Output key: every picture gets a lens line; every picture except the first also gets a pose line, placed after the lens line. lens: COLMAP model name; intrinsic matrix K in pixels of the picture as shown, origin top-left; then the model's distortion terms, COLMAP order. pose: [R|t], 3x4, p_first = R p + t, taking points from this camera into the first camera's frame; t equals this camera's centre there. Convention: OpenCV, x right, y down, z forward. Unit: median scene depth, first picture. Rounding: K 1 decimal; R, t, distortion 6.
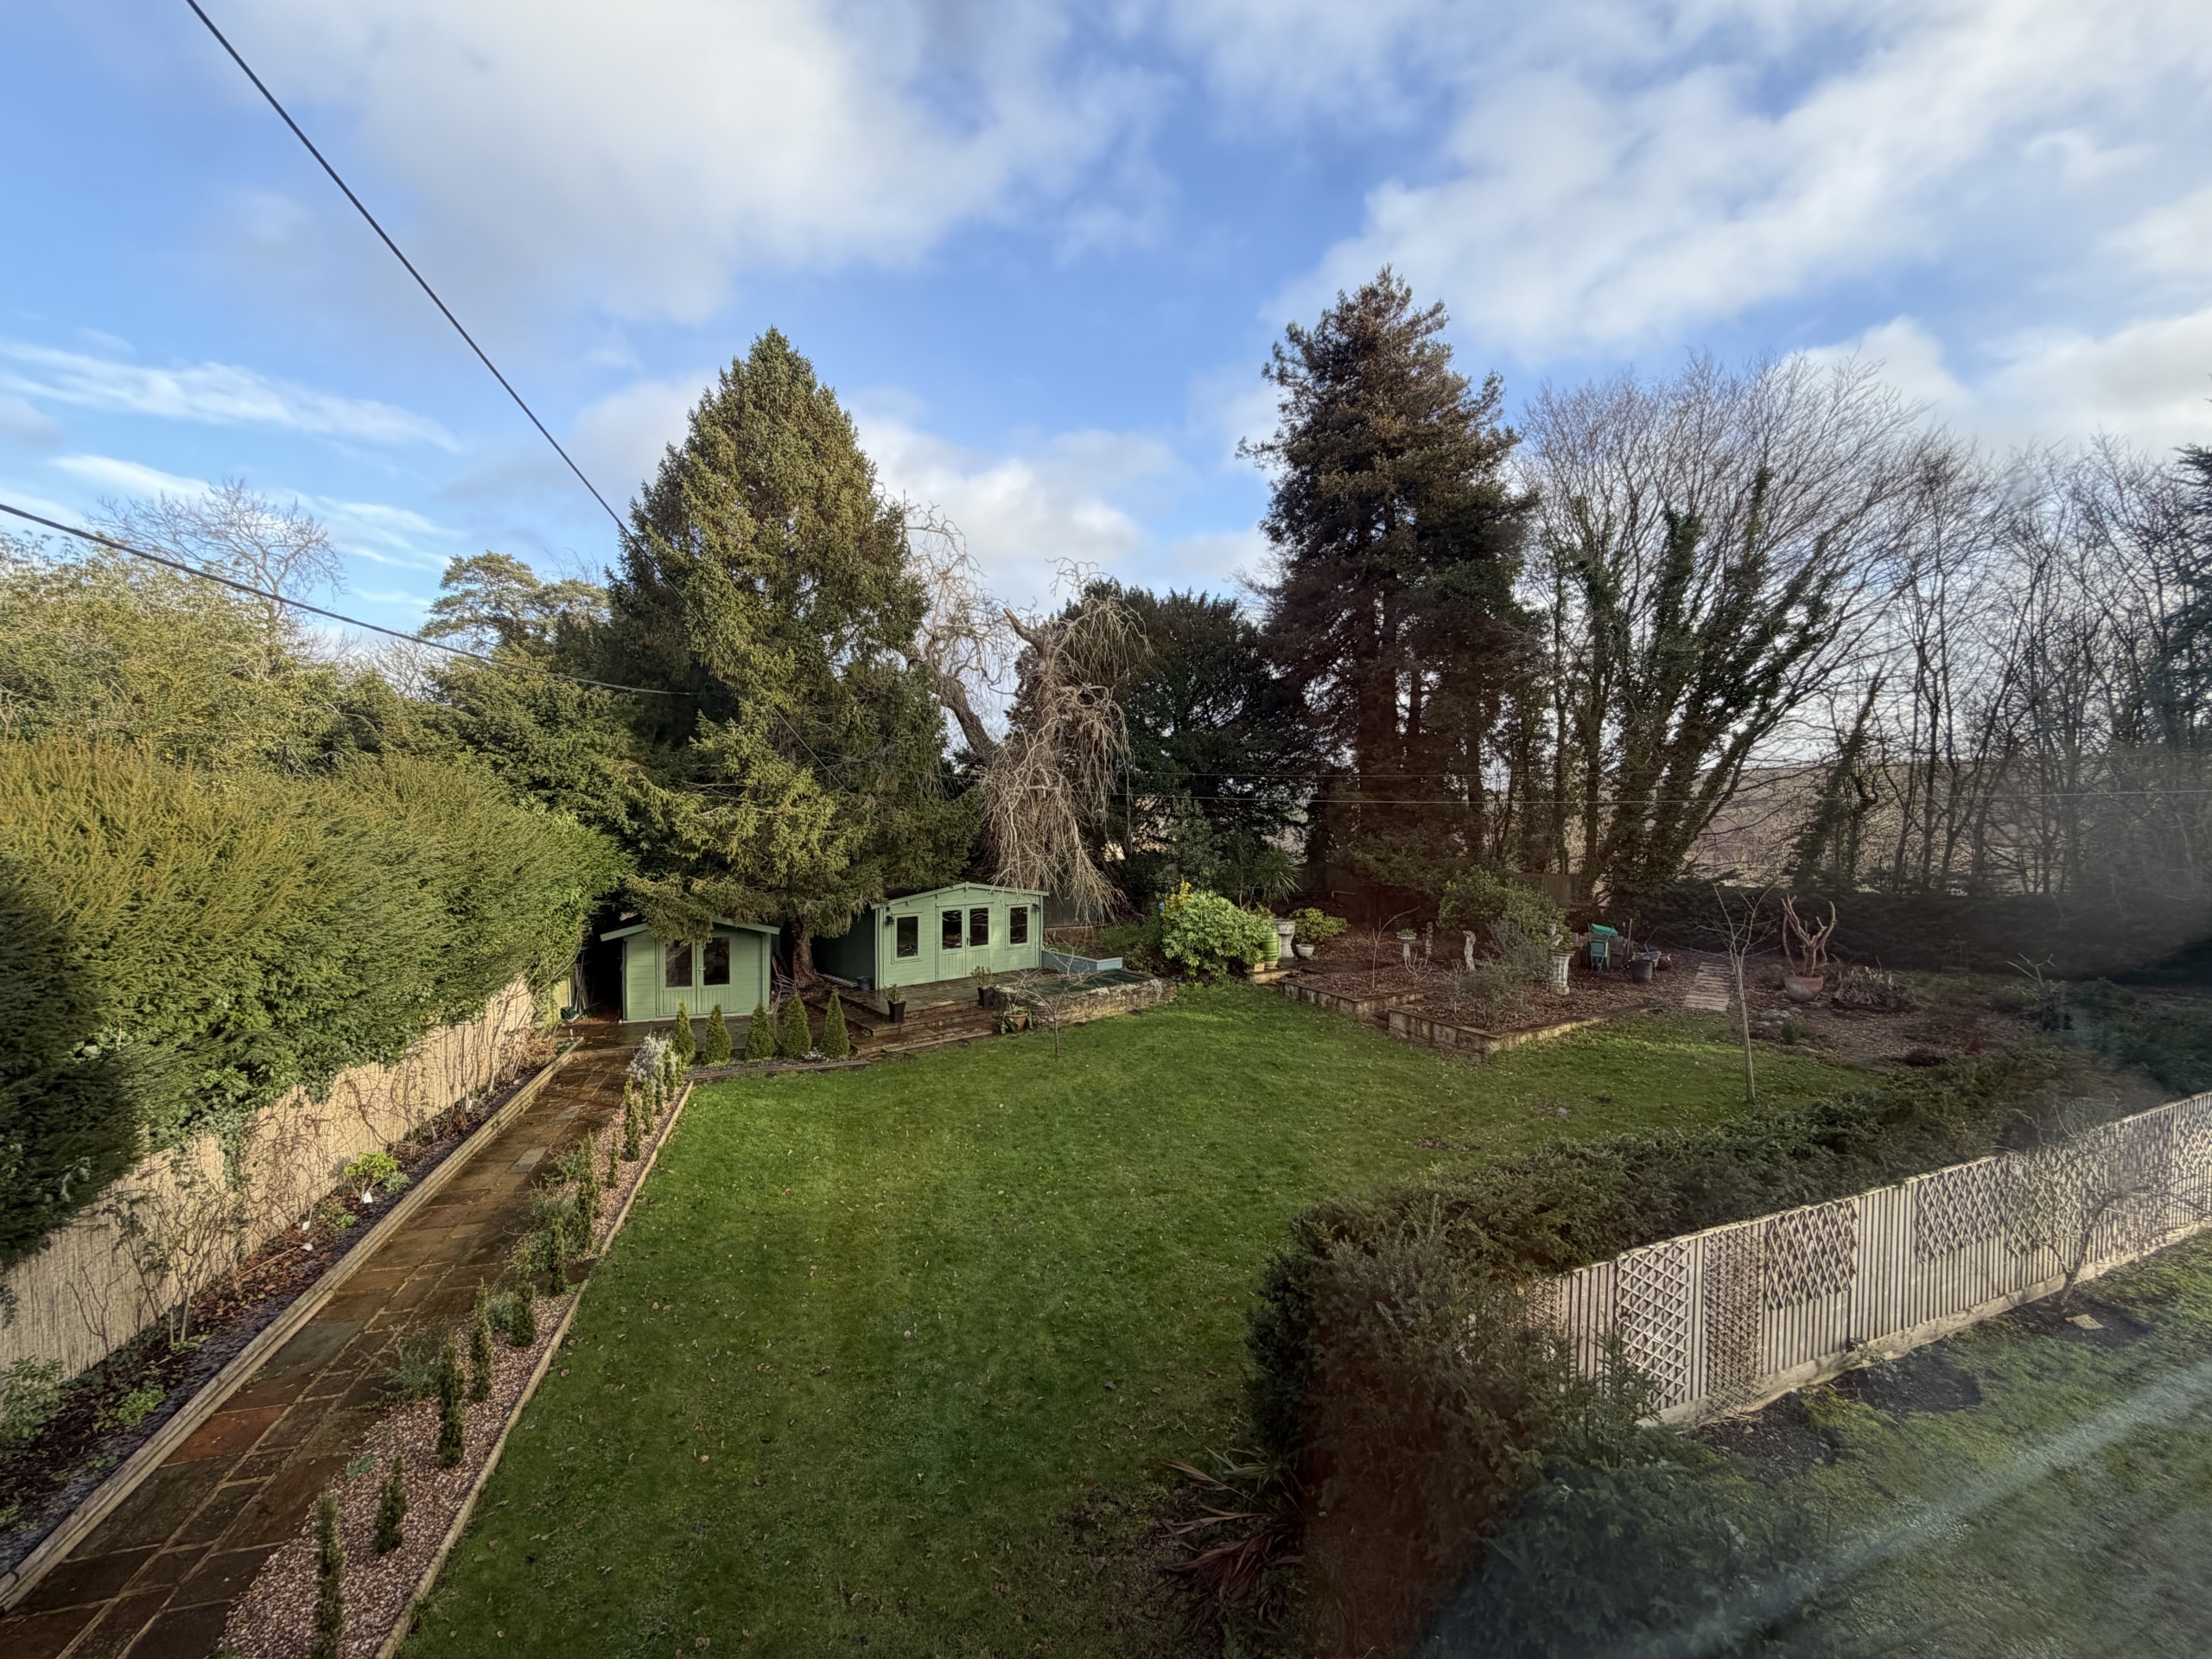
lens RADIAL K [[877.0, 0, 1106.0], [0, 877.0, 829.5], [0, 0, 1]] dist [0.001168, 0.000020]
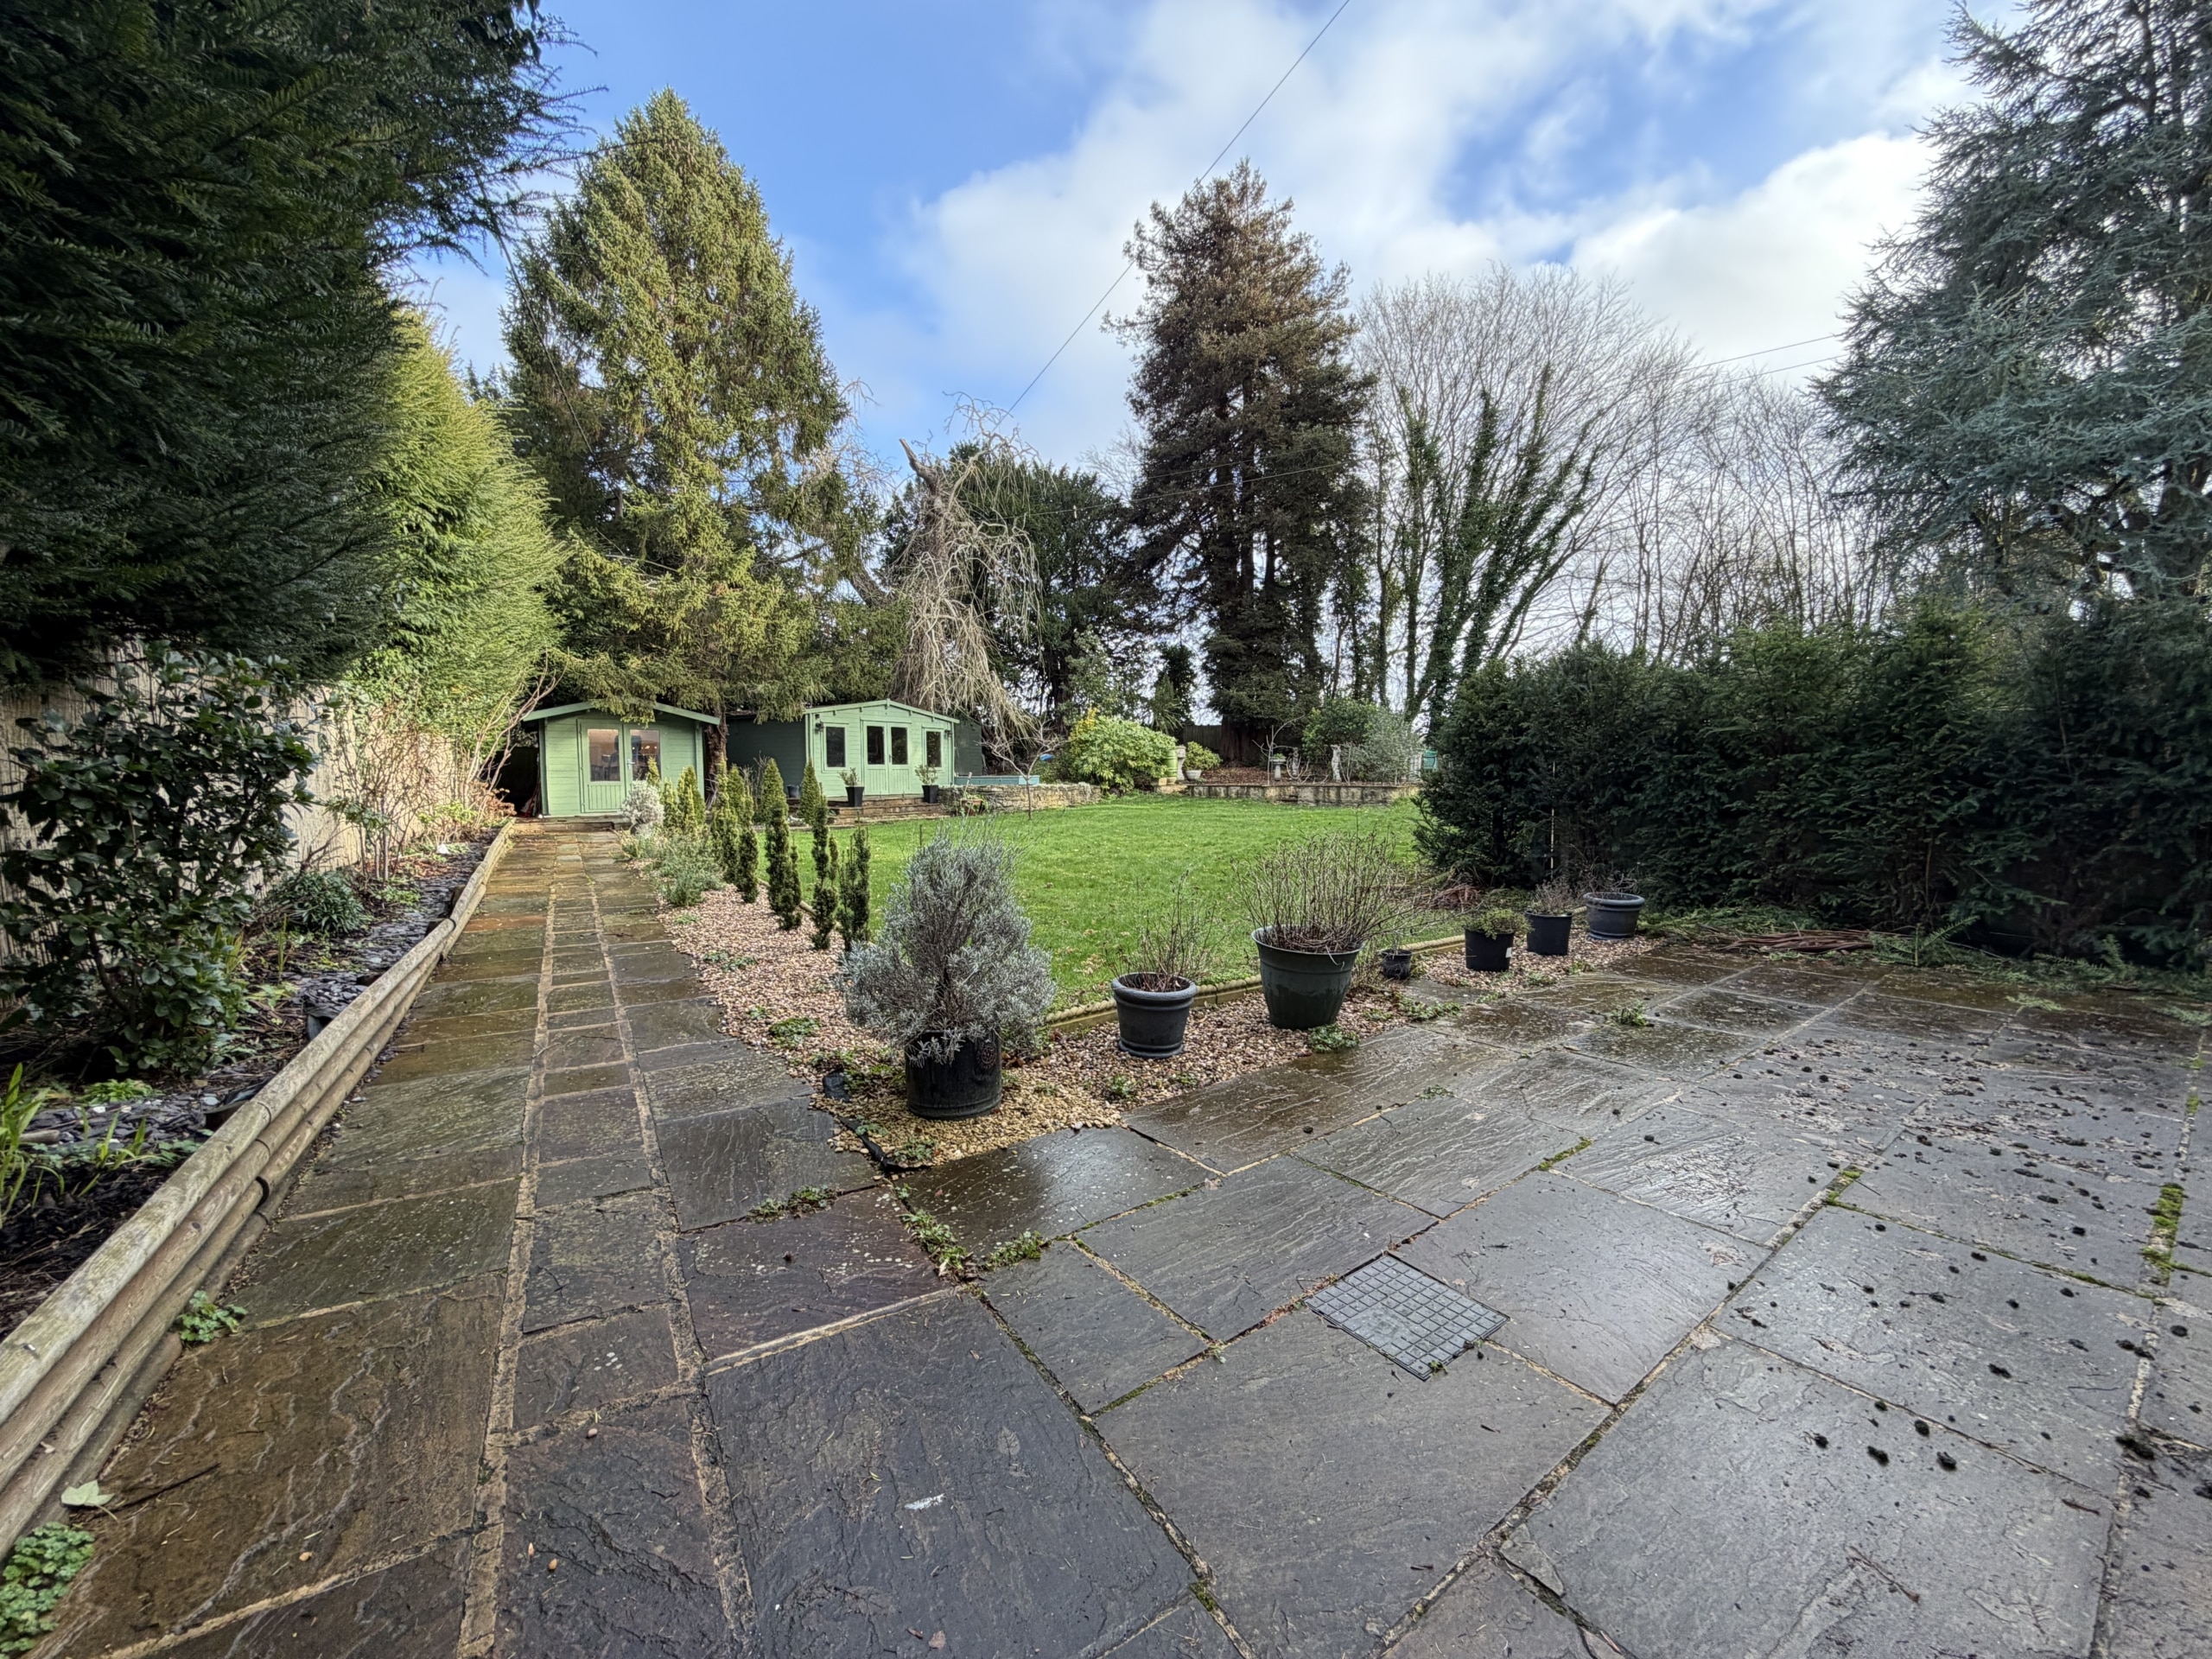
lens RADIAL K [[877.0, 0, 1106.0], [0, 877.0, 829.5], [0, 0, 1]] dist [0.001168, 0.000020]
pose [[0.962093, -0.029511, 0.271121, -0.192950], [0.020137, 0.999102, 0.037291, 0.174762], [-0.271978, -0.030418, 0.961823, -0.037977]]
